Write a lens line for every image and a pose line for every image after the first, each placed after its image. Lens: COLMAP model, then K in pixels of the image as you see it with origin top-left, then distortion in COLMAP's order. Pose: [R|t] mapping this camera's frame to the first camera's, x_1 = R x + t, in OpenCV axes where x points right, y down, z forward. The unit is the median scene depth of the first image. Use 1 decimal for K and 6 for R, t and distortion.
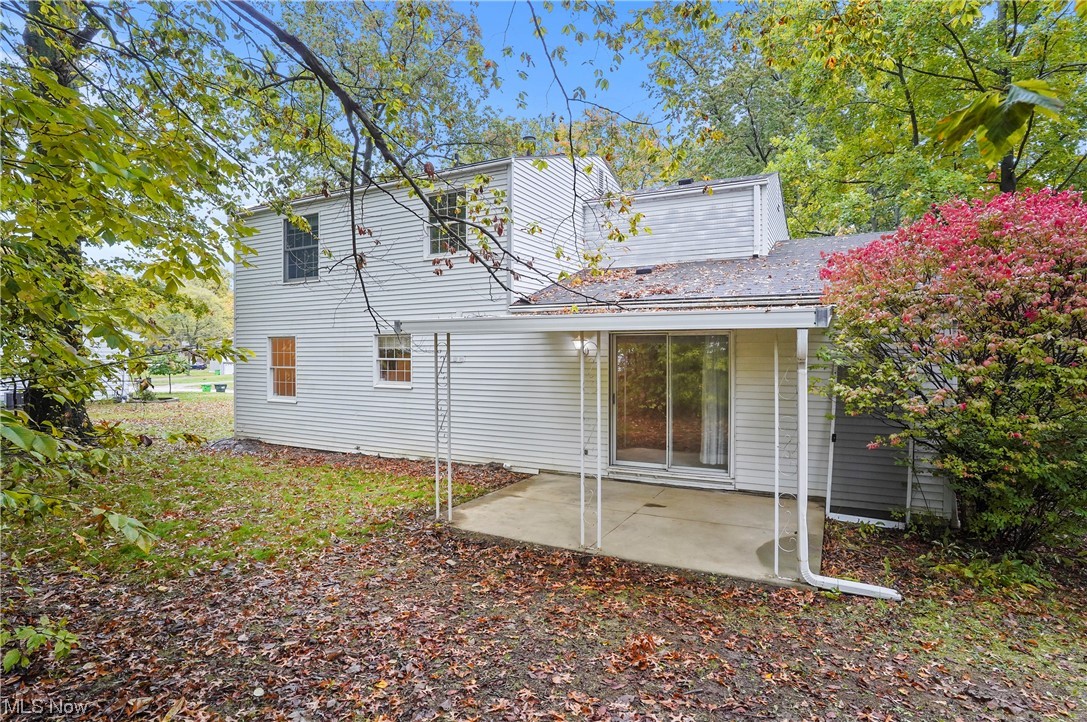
lens RADIAL K [[595.0, 0, 546.7], [0, 595.0, 358.3], [0, 0, 1]] dist [-0.064122, 0.028461]
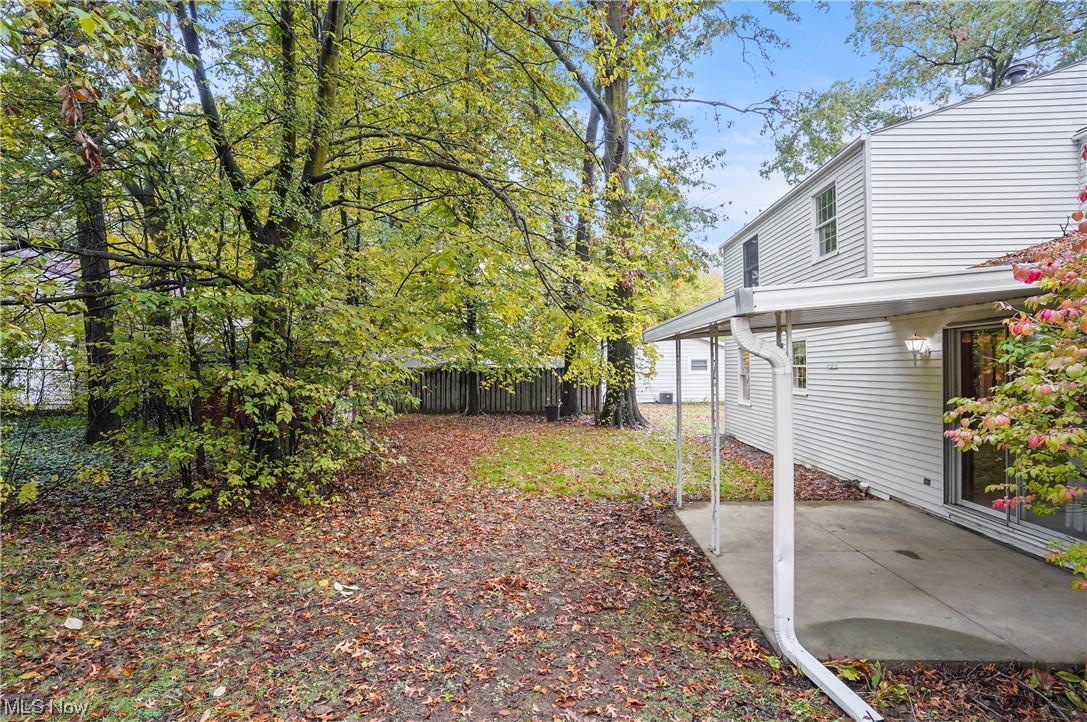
lens RADIAL K [[595.0, 0, 541.1], [0, 595.0, 362.8], [0, 0, 1]] dist [-0.064122, 0.028461]
pose [[0.399149, -0.008814, -0.916843, 0.718790], [-0.007757, 0.999886, -0.012989, 0.018530], [0.916853, 0.012296, 0.399035, 0.289219]]
